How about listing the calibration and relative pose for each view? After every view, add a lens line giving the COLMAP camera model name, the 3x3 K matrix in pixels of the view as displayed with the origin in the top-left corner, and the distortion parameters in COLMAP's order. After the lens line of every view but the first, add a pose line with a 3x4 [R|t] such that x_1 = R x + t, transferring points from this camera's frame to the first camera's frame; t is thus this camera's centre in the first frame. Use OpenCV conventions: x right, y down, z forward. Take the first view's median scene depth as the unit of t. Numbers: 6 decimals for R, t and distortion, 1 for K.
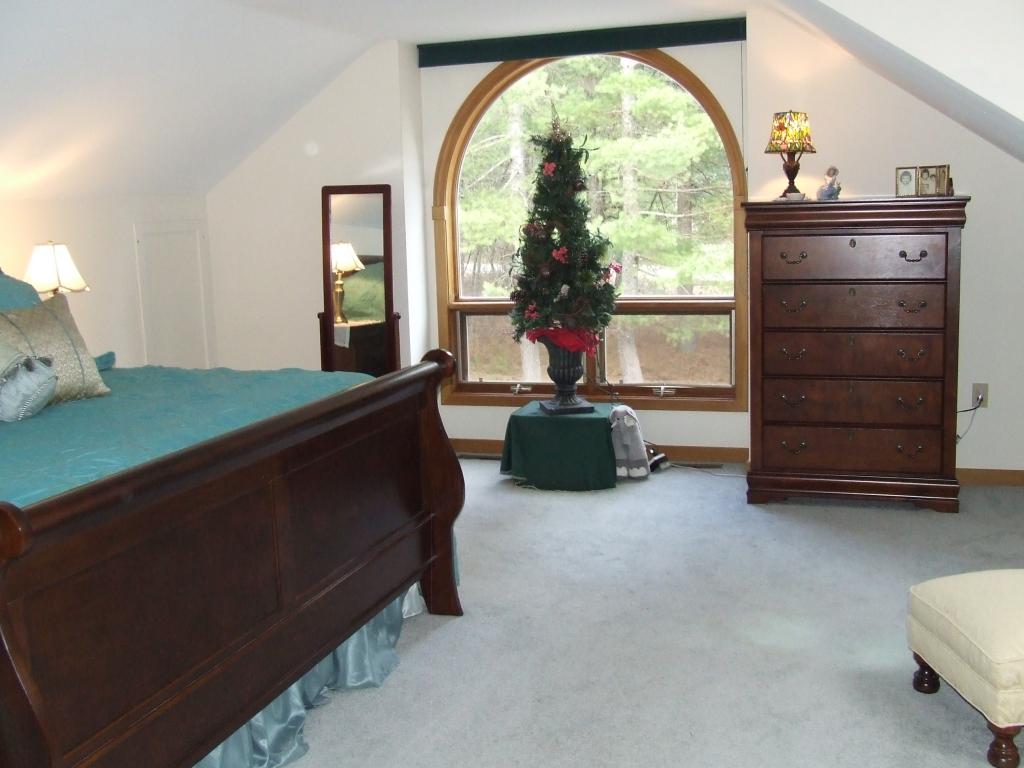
lens RADIAL K [[1126.1, 0, 517.2], [0, 1126.1, 381.0], [0, 0, 1]] dist [-0.103869, 0.143395]
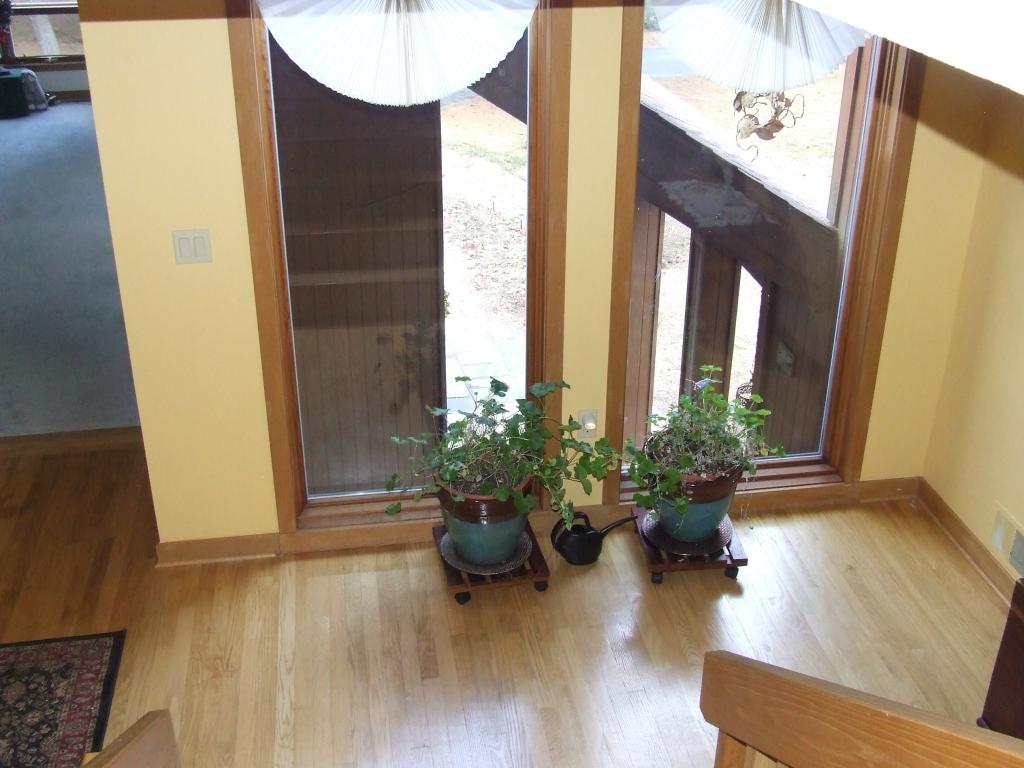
lens RADIAL K [[1126.1, 0, 517.2], [0, 1126.1, 381.0], [0, 0, 1]] dist [-0.103869, 0.143395]
pose [[0.887892, -0.177476, 0.424442, -0.051451], [0.040481, 0.949155, 0.312197, -0.027227], [-0.458268, -0.260015, 0.849931, -1.053932]]
